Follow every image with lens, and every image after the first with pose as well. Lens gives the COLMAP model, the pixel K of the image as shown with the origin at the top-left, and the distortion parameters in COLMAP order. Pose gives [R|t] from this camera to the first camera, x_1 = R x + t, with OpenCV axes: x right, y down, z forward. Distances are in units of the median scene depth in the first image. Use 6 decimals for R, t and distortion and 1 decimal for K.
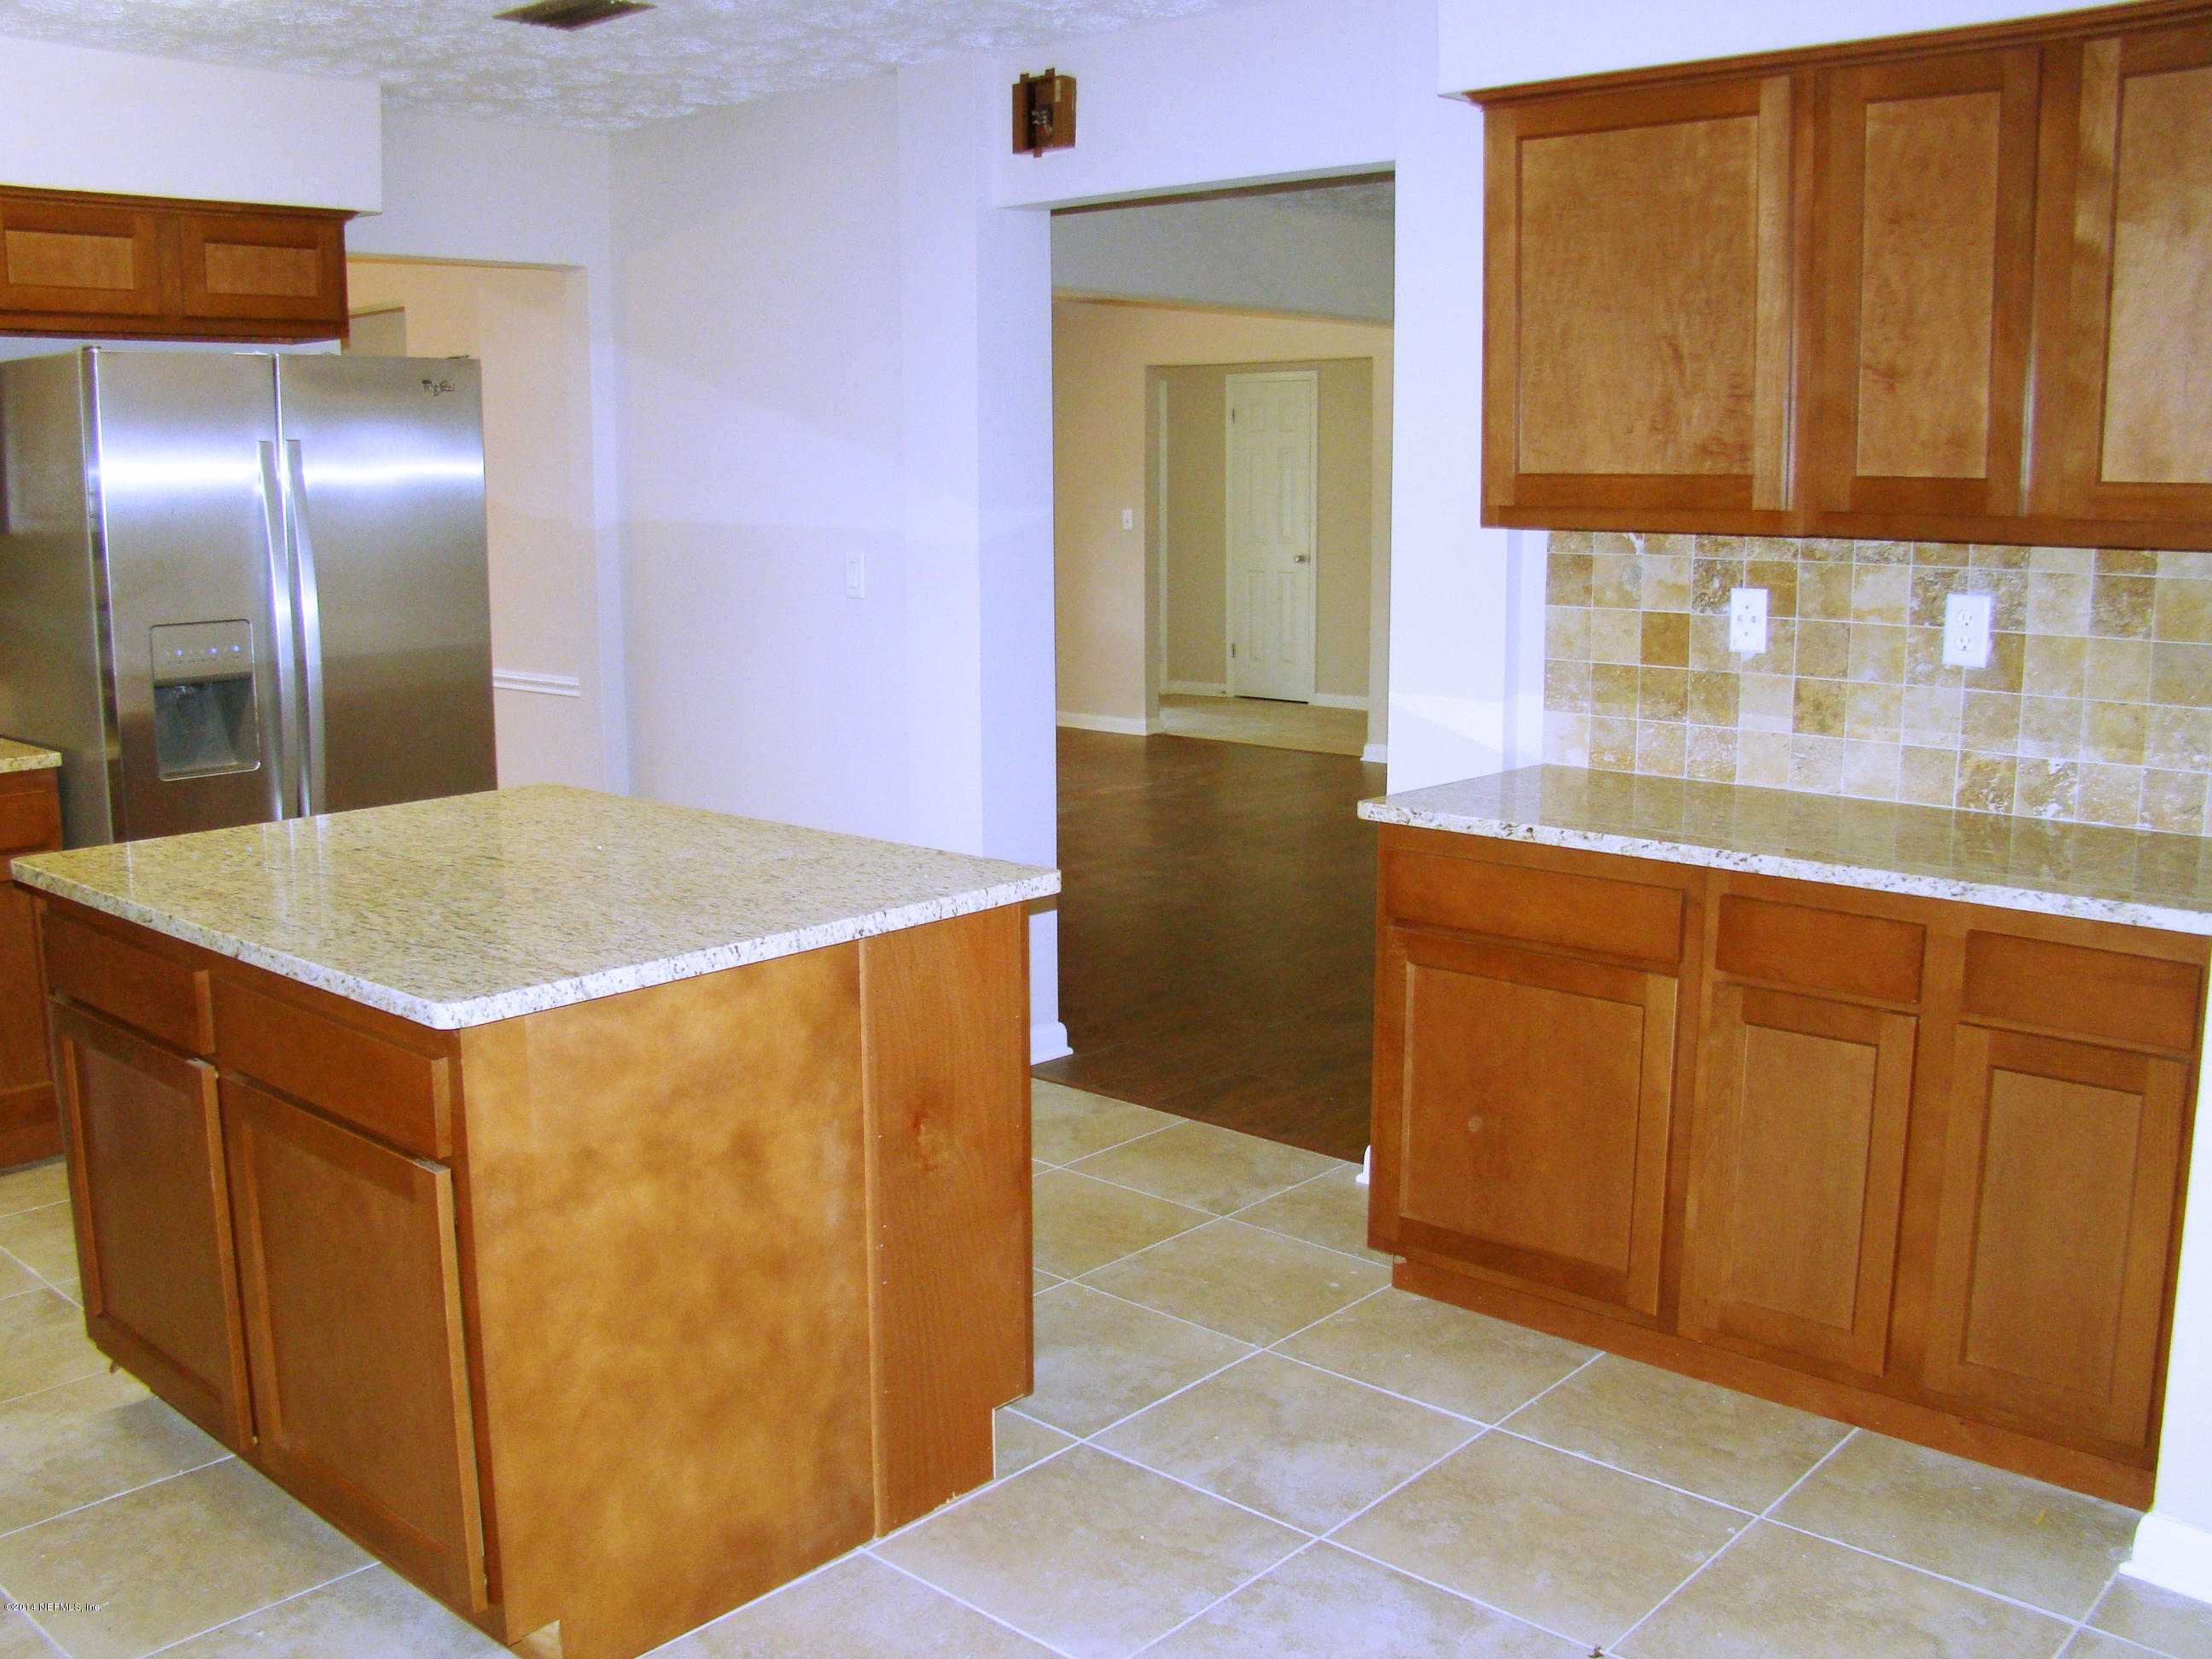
lens RADIAL K [[2046.4, 0, 1082.9], [0, 2046.4, 832.1], [0, 0, 1]] dist [-0.174514, 0.111913]
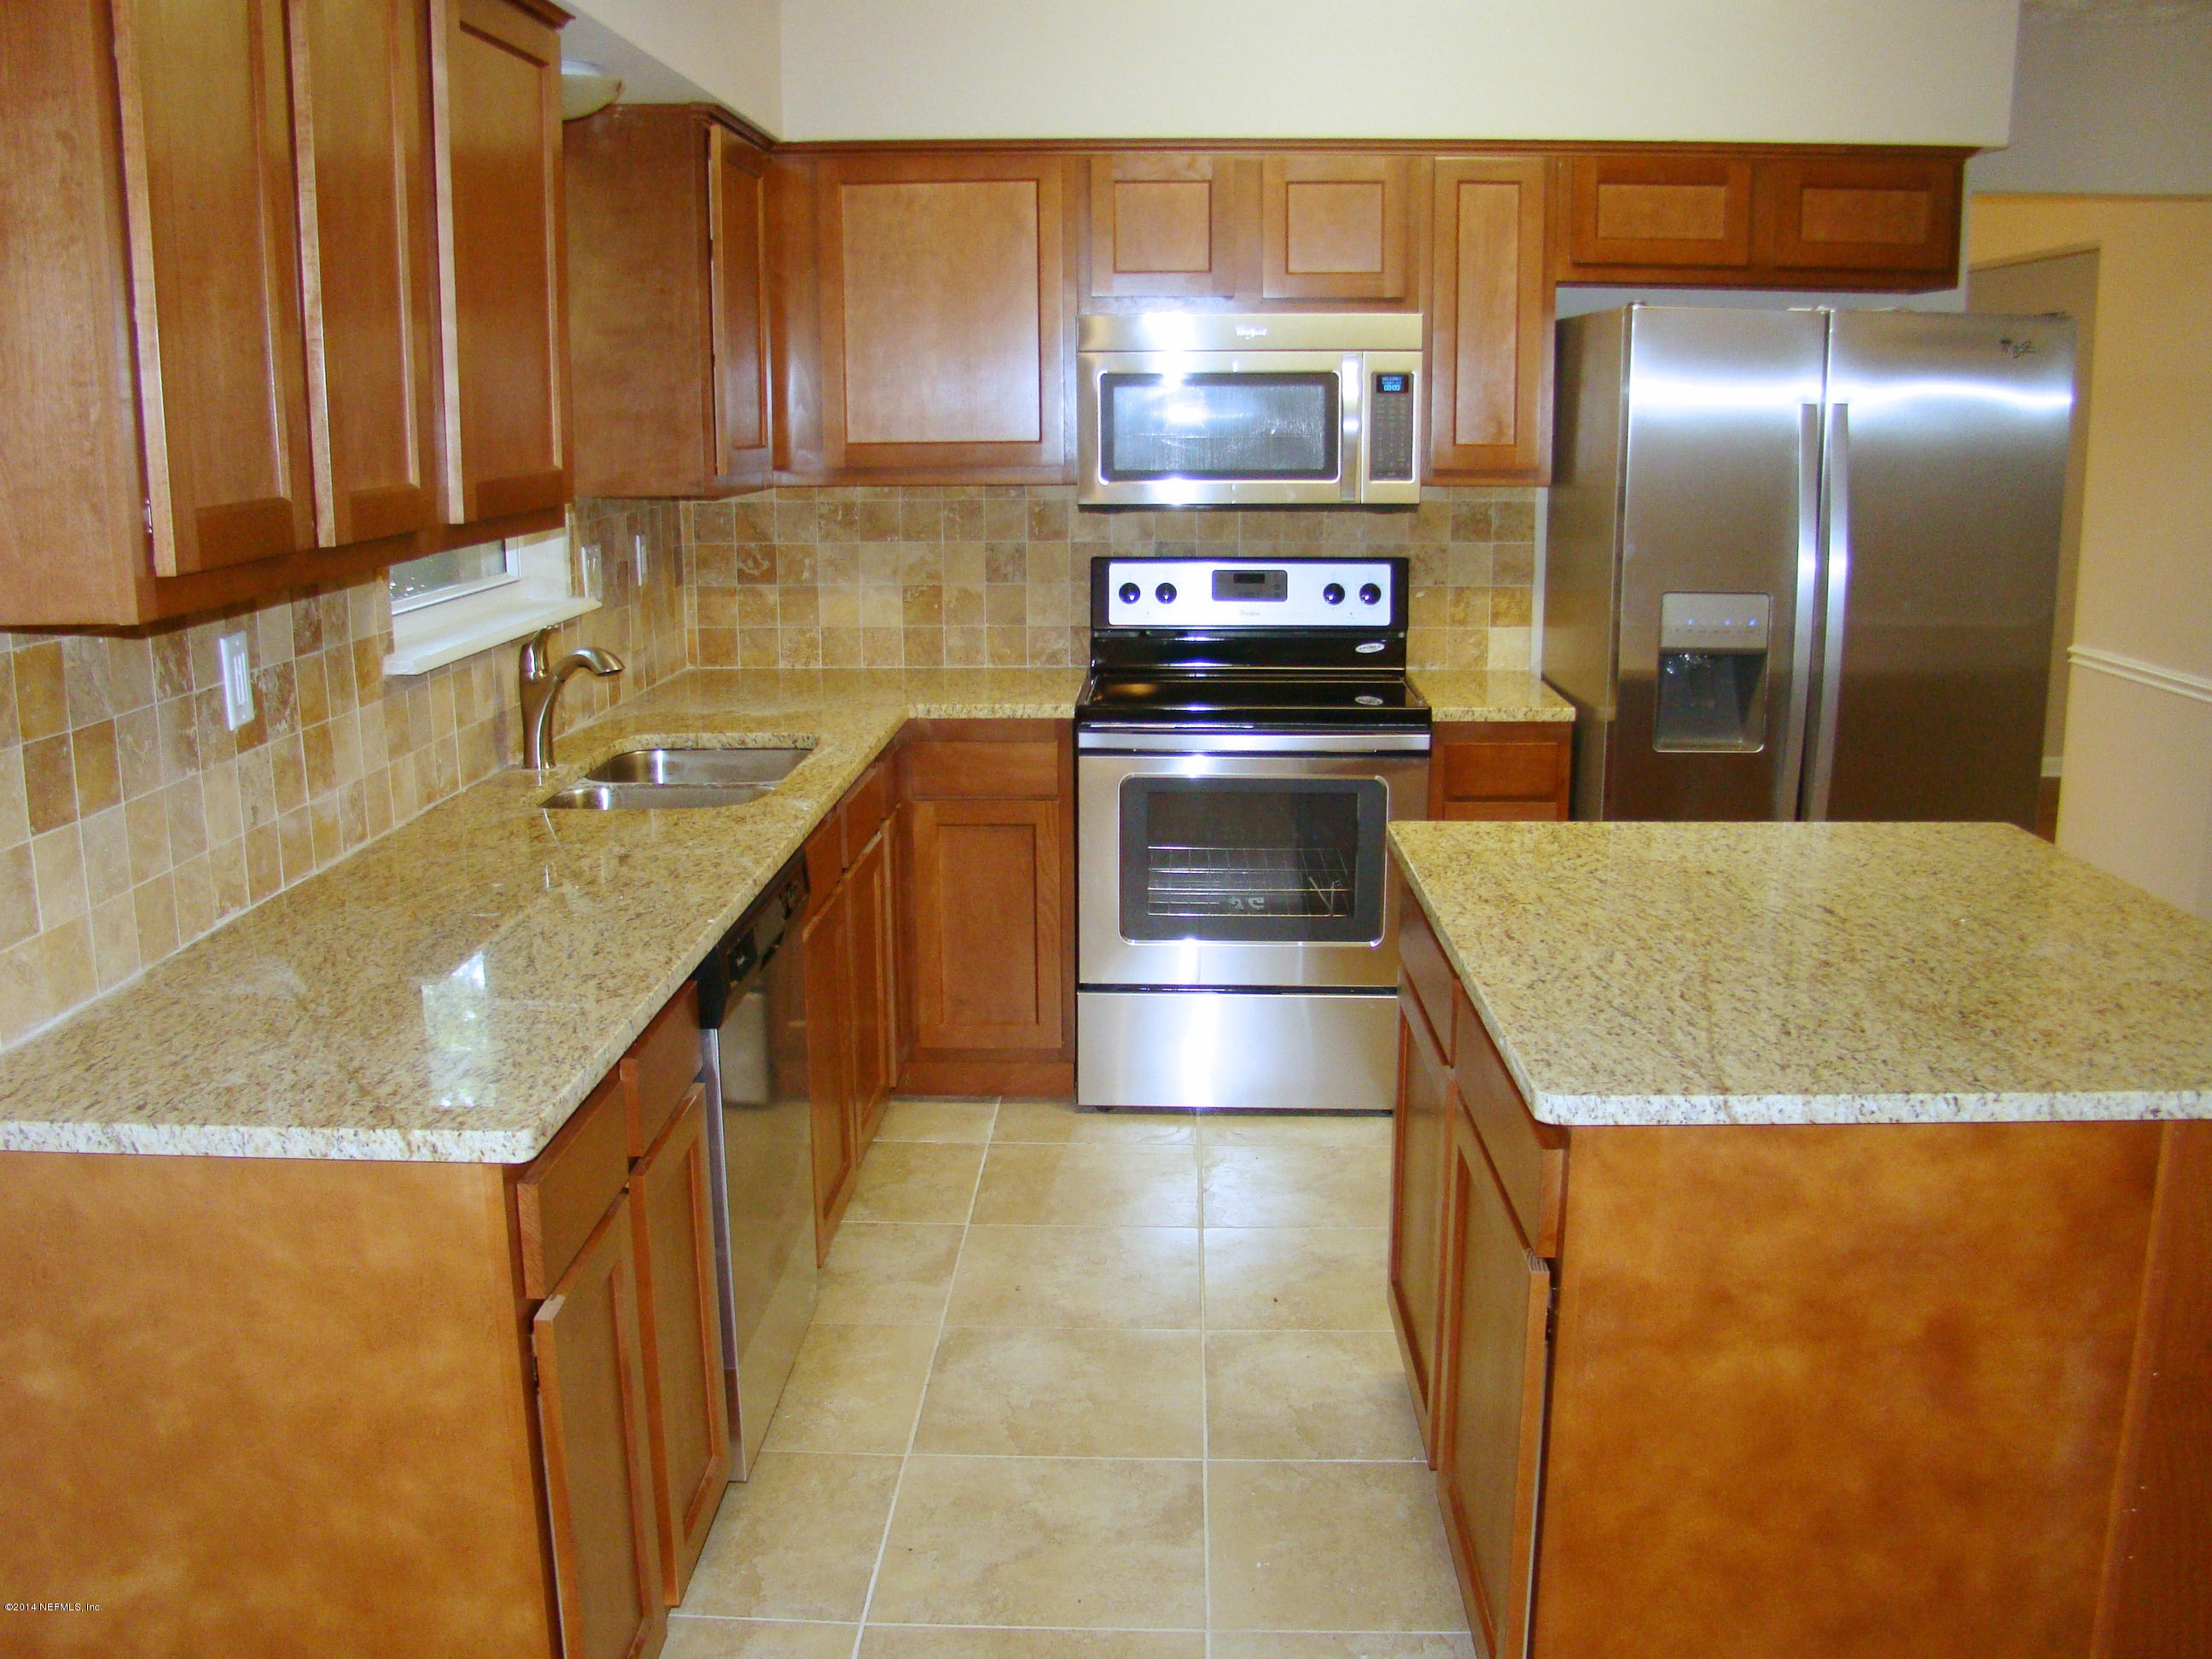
lens RADIAL K [[2046.4, 0, 1082.9], [0, 2046.4, 832.1], [0, 0, 1]] dist [-0.174514, 0.111913]
pose [[0.641837, 0.158185, -0.750348, 0.160345], [-0.130967, 0.986729, 0.095991, -0.069581], [0.755574, 0.036660, 0.654036, 0.219853]]
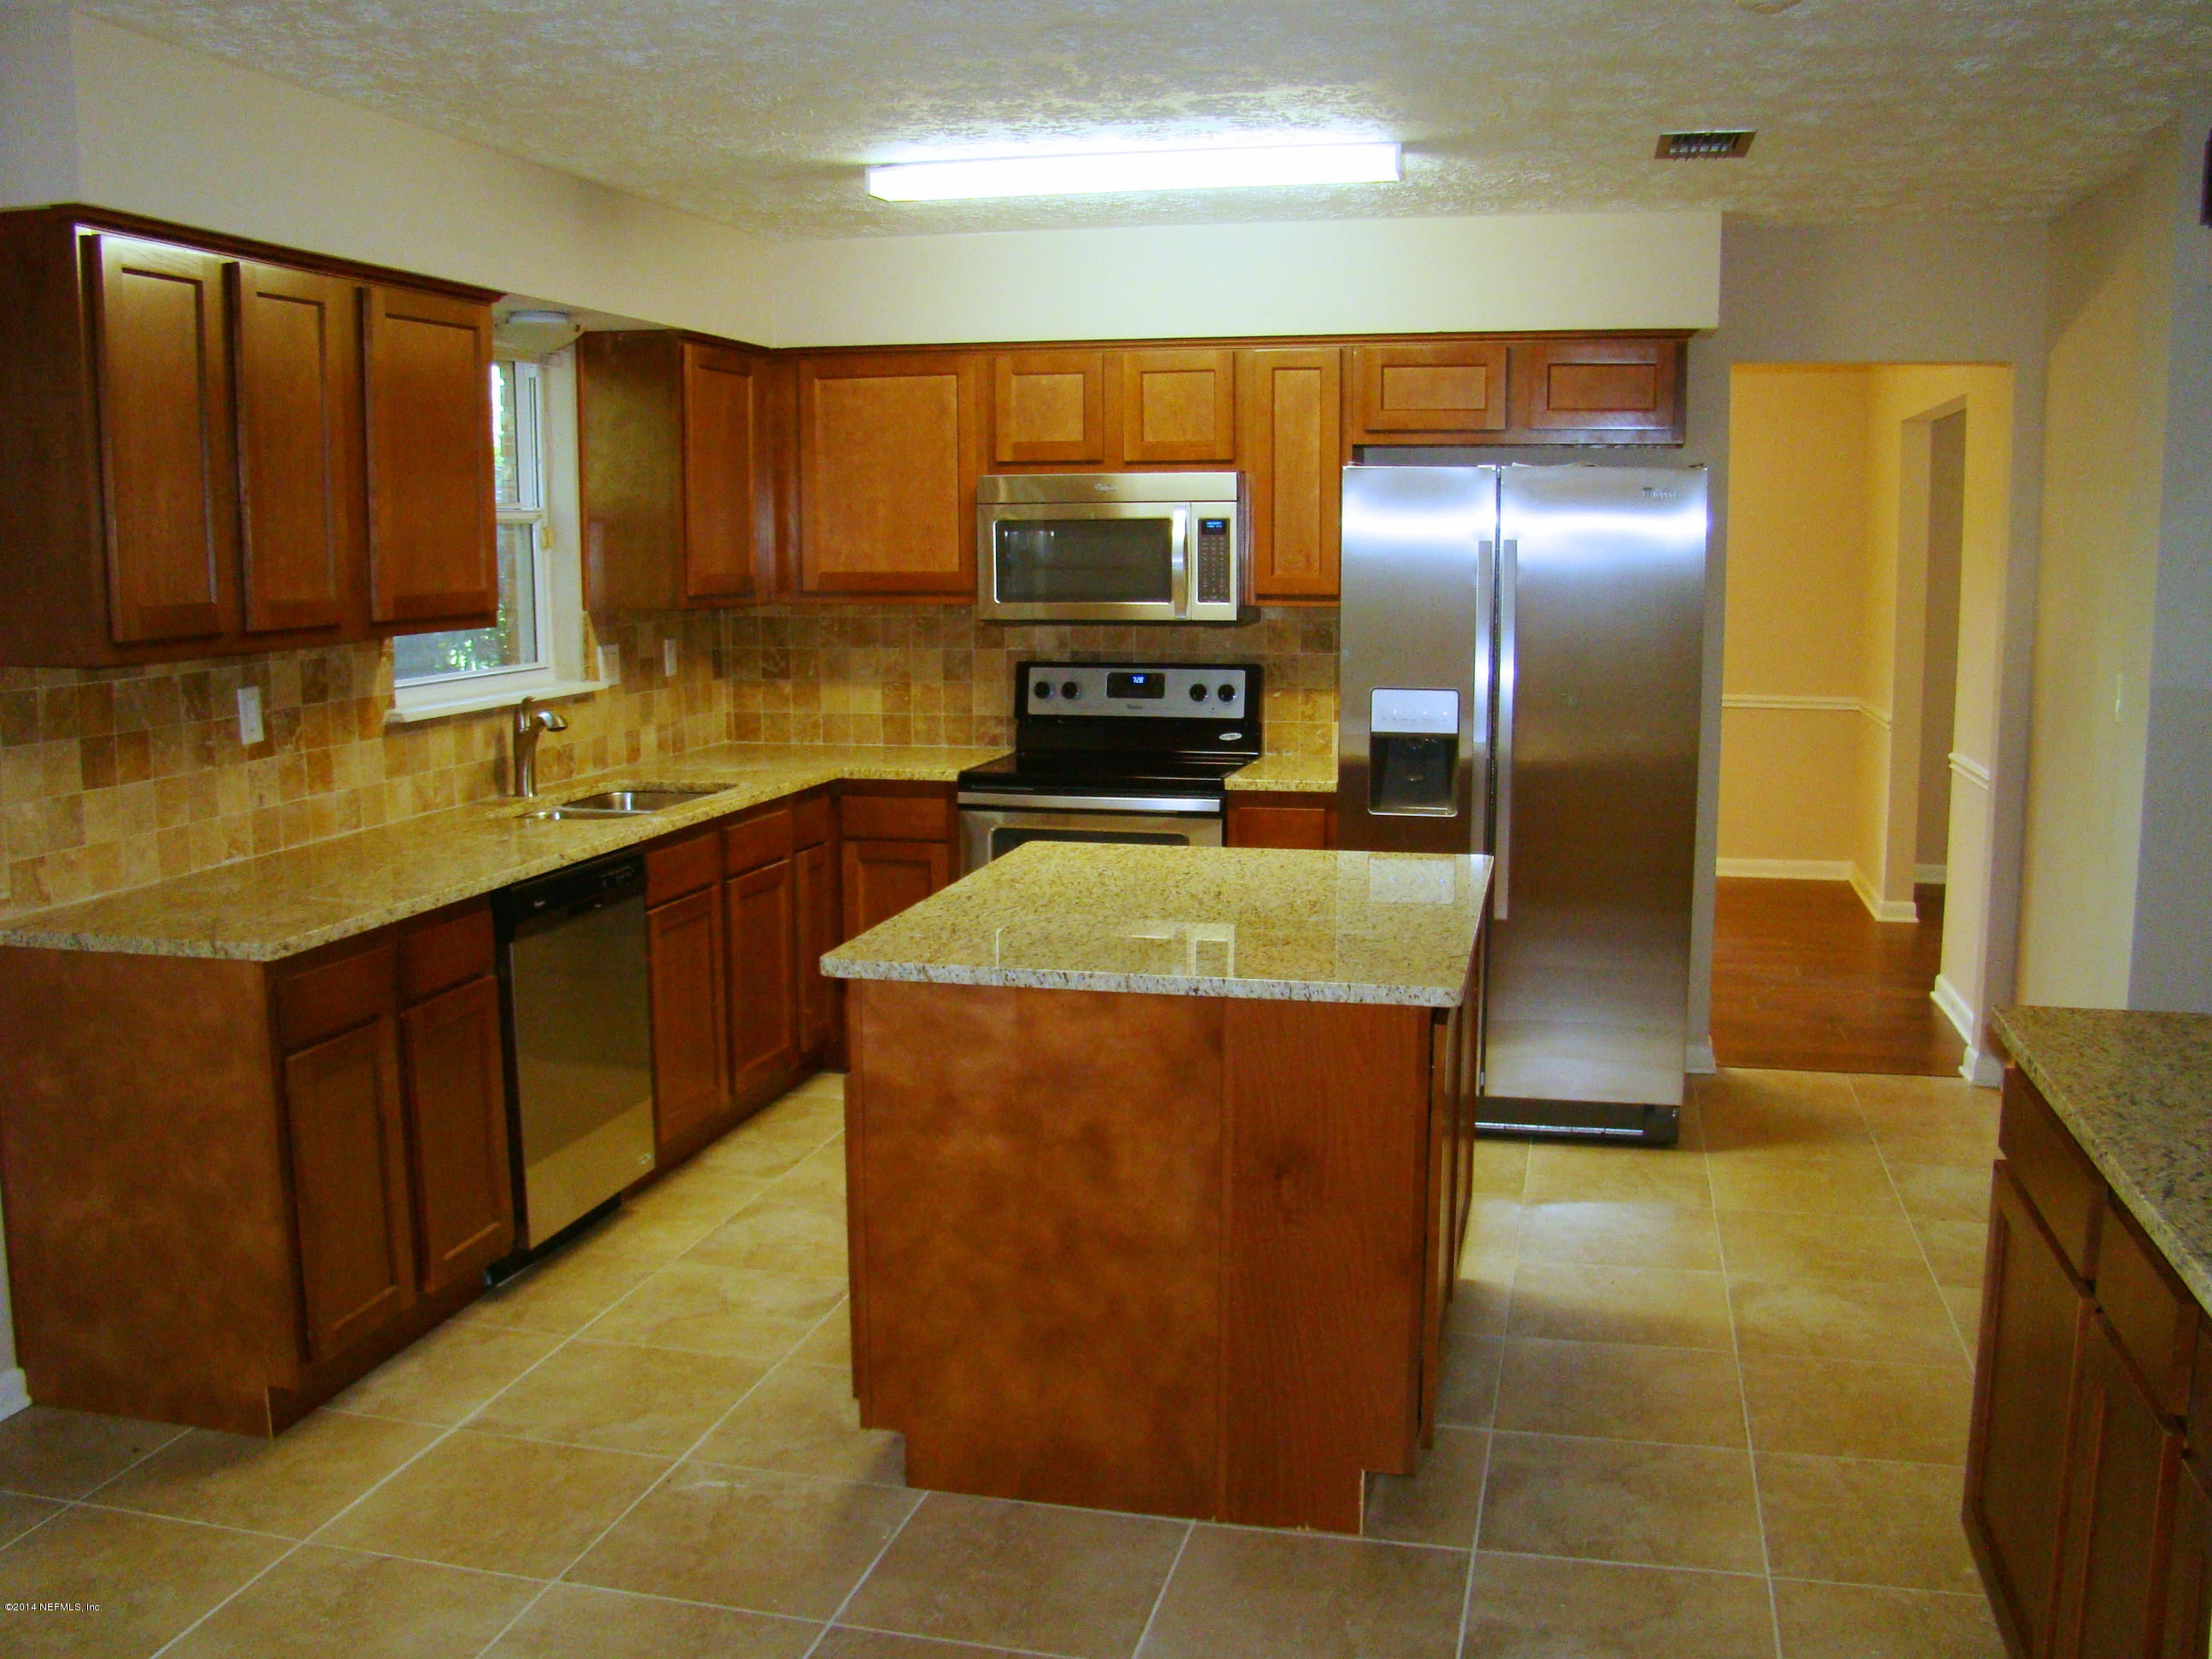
lens RADIAL K [[2046.4, 0, 1082.9], [0, 2046.4, 832.1], [0, 0, 1]] dist [-0.174514, 0.111913]
pose [[0.473067, 0.127728, -0.871719, 0.862172], [-0.151743, 0.986461, 0.062192, -0.102812], [0.867860, 0.102856, 0.486044, 0.356032]]
